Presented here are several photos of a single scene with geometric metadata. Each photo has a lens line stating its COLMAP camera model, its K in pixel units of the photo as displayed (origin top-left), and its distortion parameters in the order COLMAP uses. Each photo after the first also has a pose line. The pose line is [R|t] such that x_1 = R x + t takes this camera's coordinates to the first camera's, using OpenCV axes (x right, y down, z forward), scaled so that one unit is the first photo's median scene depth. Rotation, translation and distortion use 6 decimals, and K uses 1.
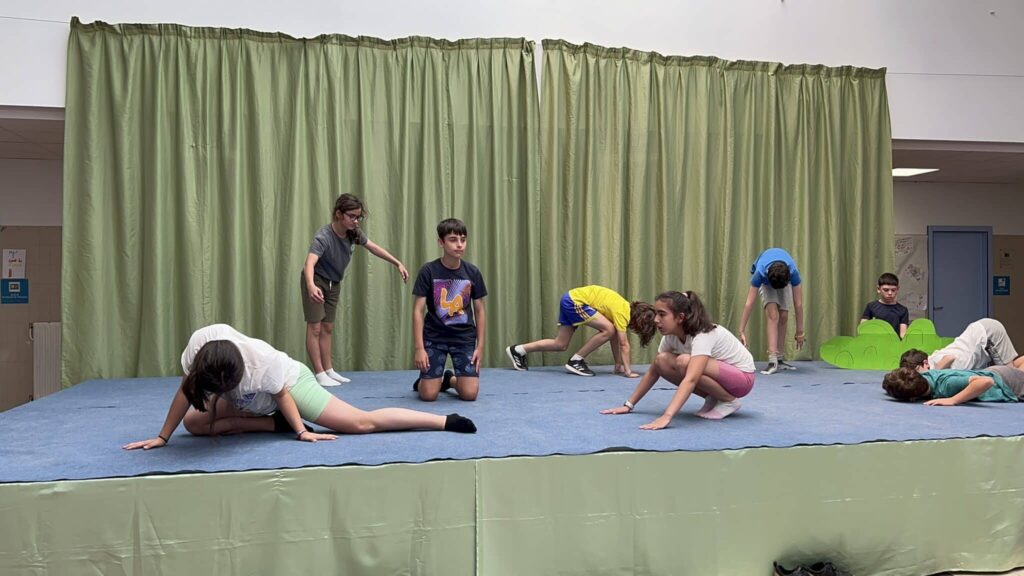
lens RADIAL K [[915.1, 0, 513.6], [0, 915.1, 282.8], [0, 0, 1]] dist [0.073105, -0.114235]
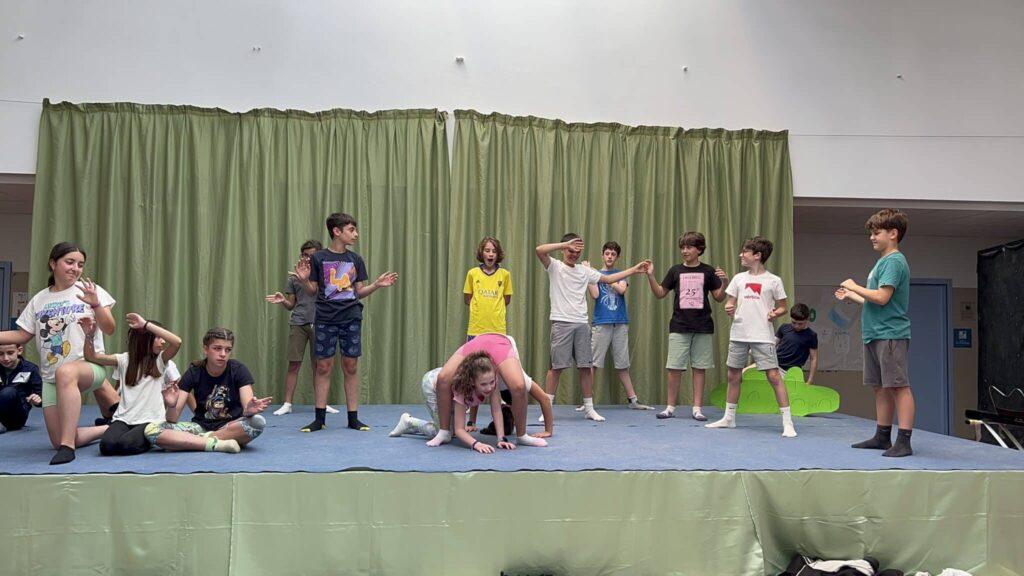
lens RADIAL K [[915.1, 0, 515.2], [0, 915.1, 292.8], [0, 0, 1]] dist [0.073105, -0.114235]
pose [[0.992801, 0.011073, -0.119263, 0.243707], [-0.015477, 0.999230, -0.036063, -0.003744], [0.118772, 0.037649, 0.992208, -0.089575]]
